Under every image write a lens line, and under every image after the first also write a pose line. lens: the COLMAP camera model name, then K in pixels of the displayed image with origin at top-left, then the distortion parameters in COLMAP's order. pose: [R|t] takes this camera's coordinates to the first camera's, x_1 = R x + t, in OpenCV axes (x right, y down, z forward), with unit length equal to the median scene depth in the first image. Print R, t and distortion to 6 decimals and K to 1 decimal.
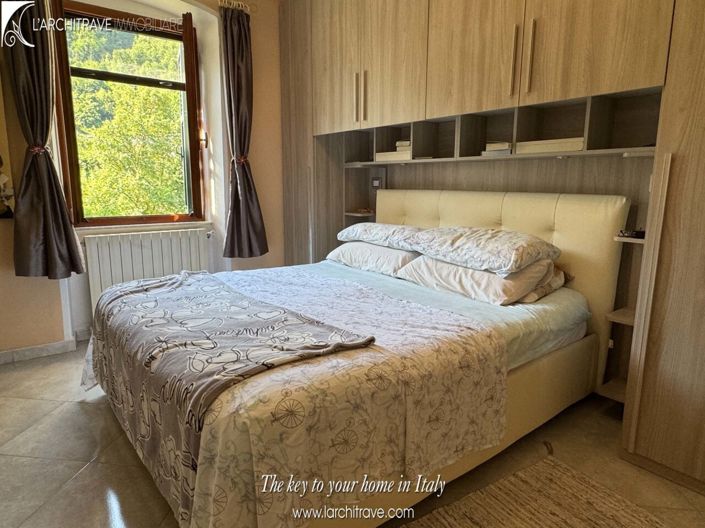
lens RADIAL K [[438.1, 0, 352.5], [0, 438.1, 264.0], [0, 0, 1]] dist [-0.020149, 0.000387]
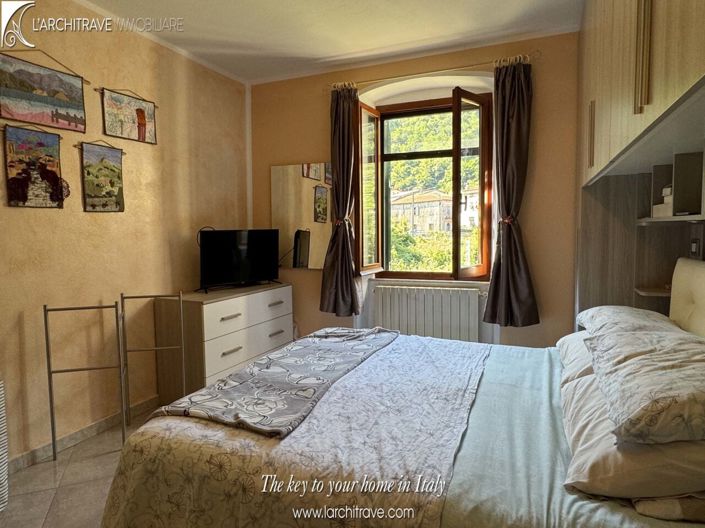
lens RADIAL K [[448.8, 0, 352.5], [0, 448.8, 264.0], [0, 0, 1]] dist [-0.003267, -0.000713]
pose [[0.504540, 0.056932, -0.861509, 0.769022], [-0.144429, 0.989329, -0.019206, -0.155722], [0.851222, 0.134117, 0.507379, 0.495291]]
